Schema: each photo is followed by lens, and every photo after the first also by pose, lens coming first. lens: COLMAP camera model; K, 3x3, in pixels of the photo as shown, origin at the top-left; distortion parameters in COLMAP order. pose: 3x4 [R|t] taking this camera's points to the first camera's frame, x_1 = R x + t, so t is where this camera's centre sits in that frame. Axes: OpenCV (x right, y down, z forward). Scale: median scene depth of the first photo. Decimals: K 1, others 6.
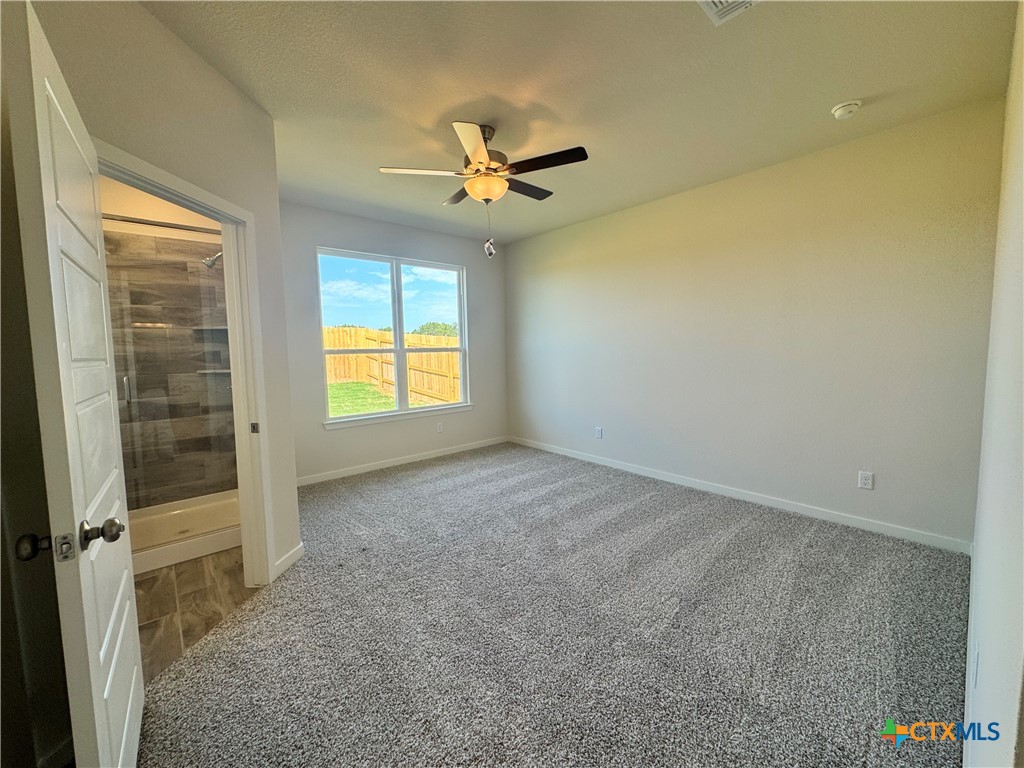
lens RADIAL K [[408.9, 0, 513.1], [0, 408.9, 383.0], [0, 0, 1]] dist [-0.001292, 0.000087]
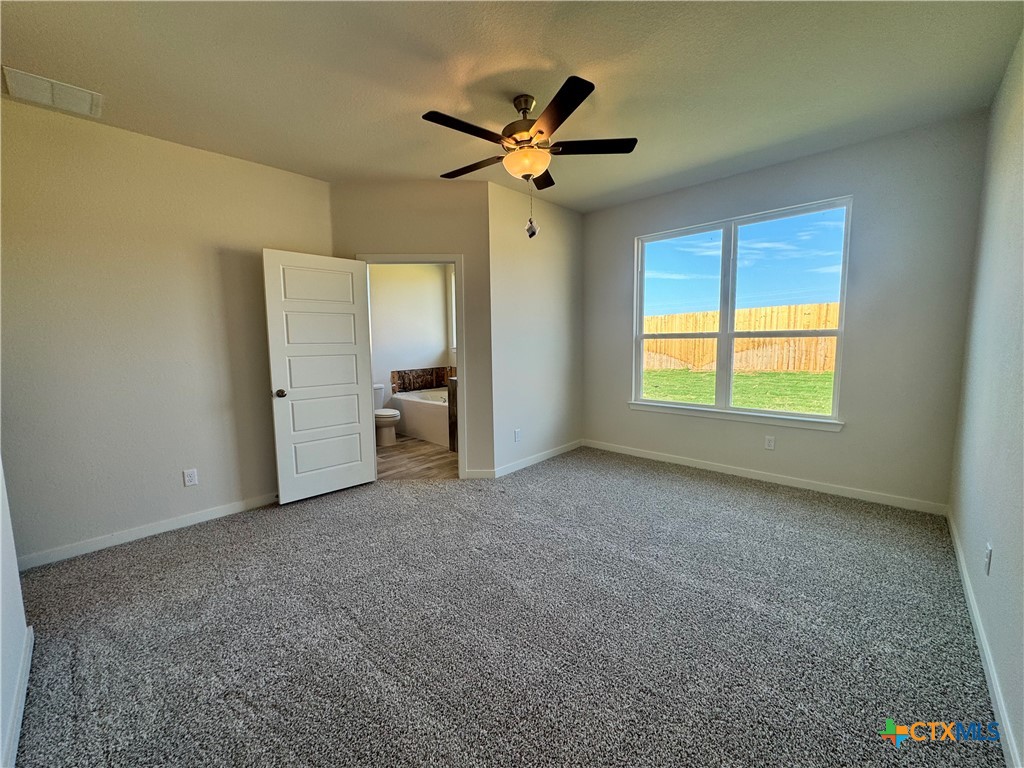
lens RADIAL K [[408.9, 0, 513.1], [0, 408.9, 383.0], [0, 0, 1]] dist [-0.001292, 0.000087]
pose [[0.092483, 0.125743, -0.987743, 0.550846], [-0.068232, 0.990463, 0.119701, -0.058404], [0.993374, 0.056325, 0.100181, 0.555060]]
